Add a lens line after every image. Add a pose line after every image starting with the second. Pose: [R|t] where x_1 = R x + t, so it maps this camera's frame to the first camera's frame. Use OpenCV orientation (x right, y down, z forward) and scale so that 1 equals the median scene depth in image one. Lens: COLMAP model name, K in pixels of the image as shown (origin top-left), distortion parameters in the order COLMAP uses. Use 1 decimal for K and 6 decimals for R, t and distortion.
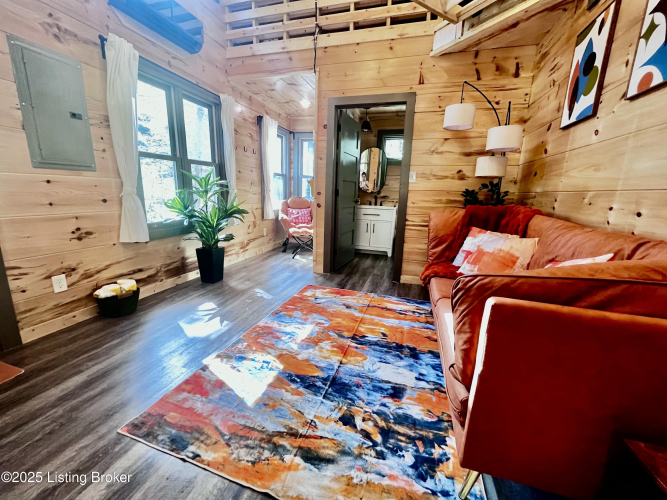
lens RADIAL K [[272.0, 0, 333.2], [0, 272.0, 250.5], [0, 0, 1]] dist [-0.002354, 0.000178]
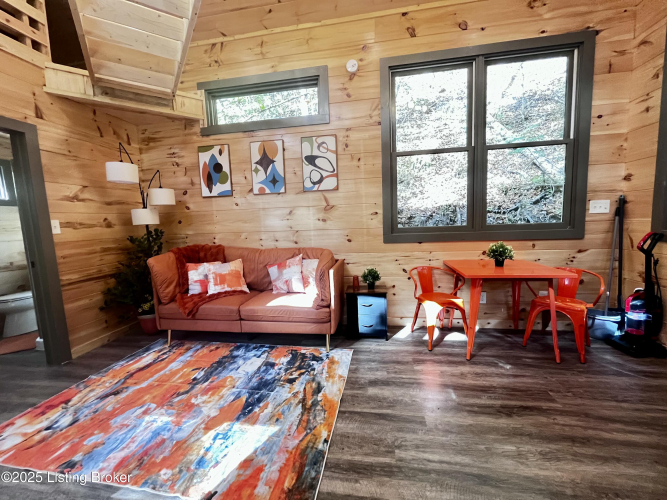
lens RADIAL K [[272.0, 0, 332.4], [0, 272.0, 250.4], [0, 0, 1]] dist [-0.002354, 0.000178]
pose [[-0.128908, -0.134456, 0.982499, -0.859679], [0.240631, 0.956913, 0.162526, -0.190076], [-0.962019, 0.257370, -0.090999, 0.417893]]
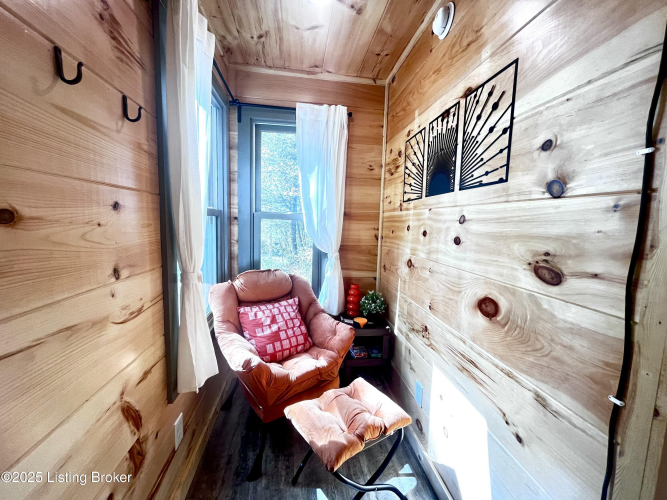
lens RADIAL K [[272.0, 0, 337.8], [0, 272.0, 246.8], [0, 0, 1]] dist [-0.002354, 0.000178]
pose [[0.902543, -0.048816, 0.427824, -0.455174], [0.094672, 0.991738, -0.086561, -0.436365], [-0.420064, 0.118627, 0.899708, 1.448796]]
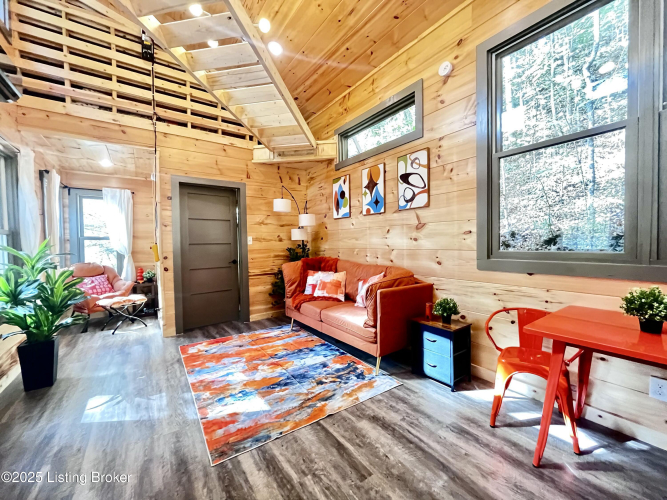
lens RADIAL K [[272.0, 0, 333.2], [0, 272.0, 250.4], [0, 0, 1]] dist [-0.002354, 0.000178]
pose [[0.613704, -0.063933, 0.786944, -0.738042], [0.200002, 0.976795, -0.076616, -0.046554], [-0.763785, 0.204410, 0.612250, -0.204018]]
